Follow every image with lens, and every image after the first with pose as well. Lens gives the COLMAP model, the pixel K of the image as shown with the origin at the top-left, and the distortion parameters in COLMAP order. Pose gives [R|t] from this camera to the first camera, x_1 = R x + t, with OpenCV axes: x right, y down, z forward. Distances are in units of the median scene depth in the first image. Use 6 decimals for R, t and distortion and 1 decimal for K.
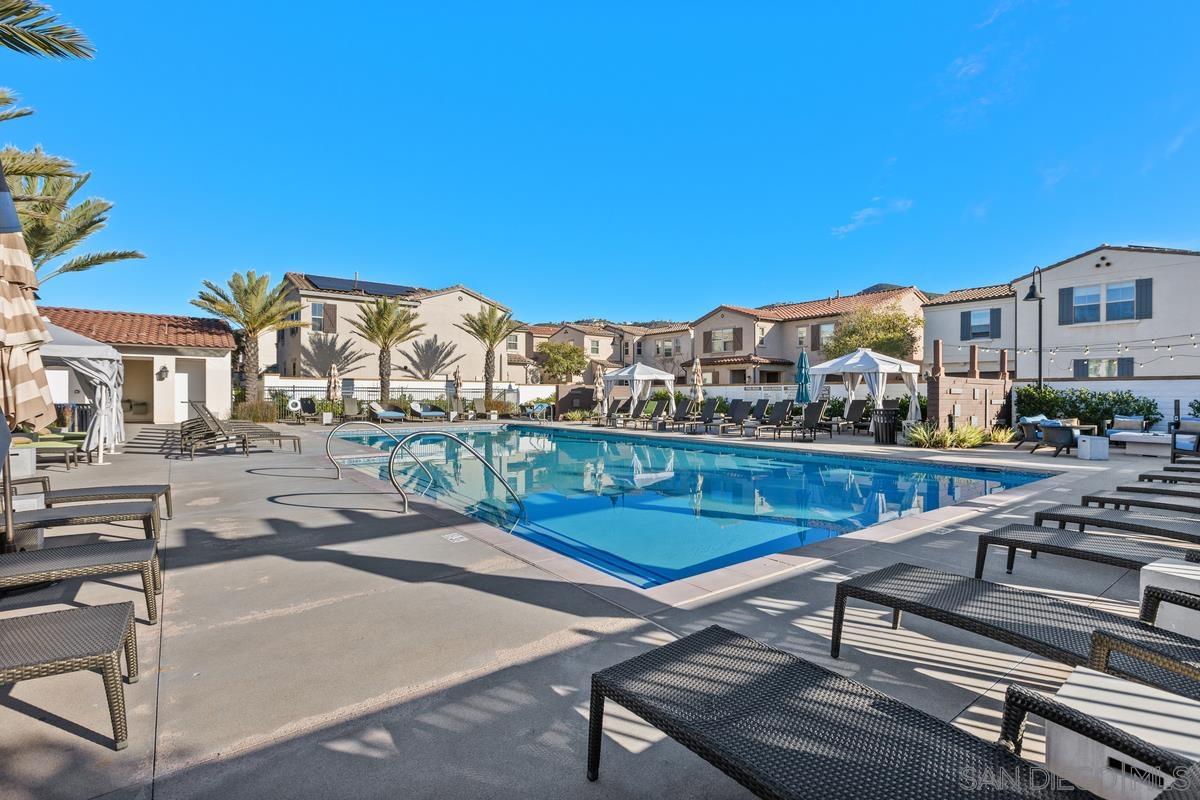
lens RADIAL K [[547.9, 0, 597.2], [0, 547.9, 391.4], [0, 0, 1]] dist [0.001240, 0.000146]
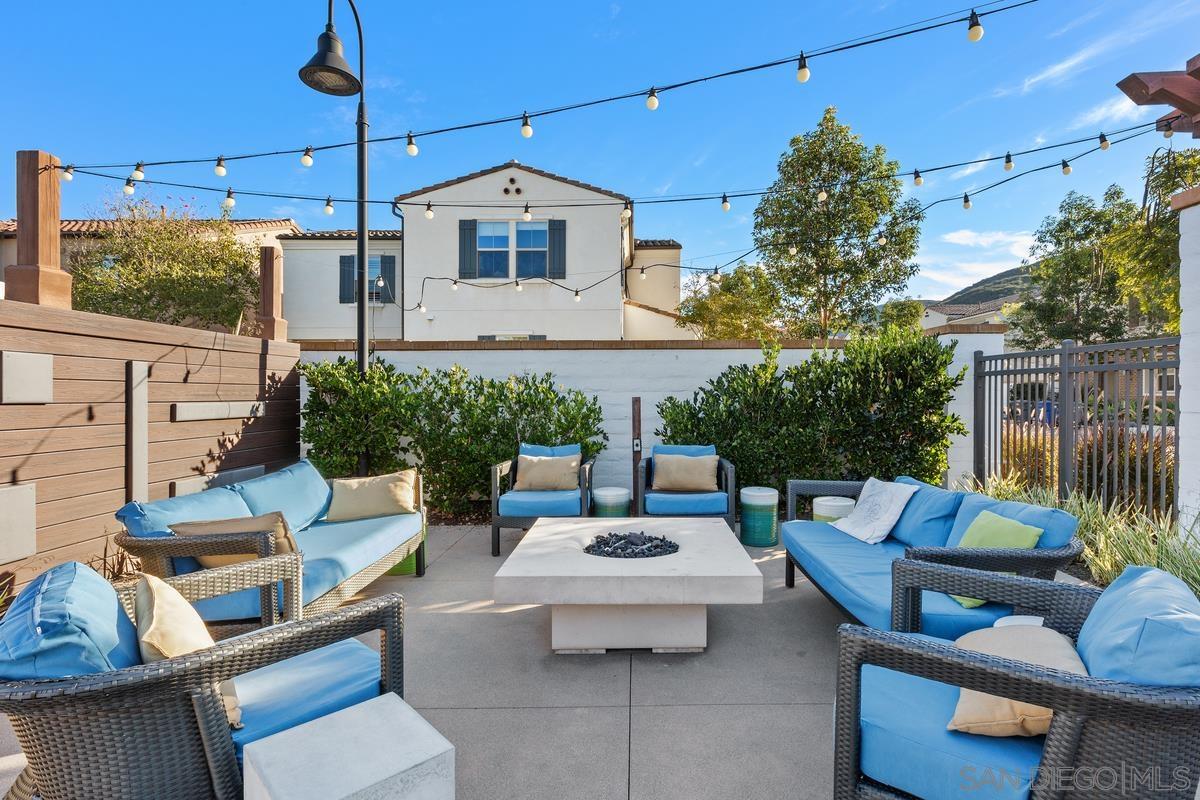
lens RADIAL K [[628.0, 0, 600.0], [0, 628.0, 400.0], [0, 0, 1]] dist [-0.000550, -0.000092]
pose [[0.646081, -0.012526, 0.763166, 0.434550], [0.001341, 0.999882, 0.015276, 0.006317], [-0.763268, -0.008846, 0.646022, 0.454928]]
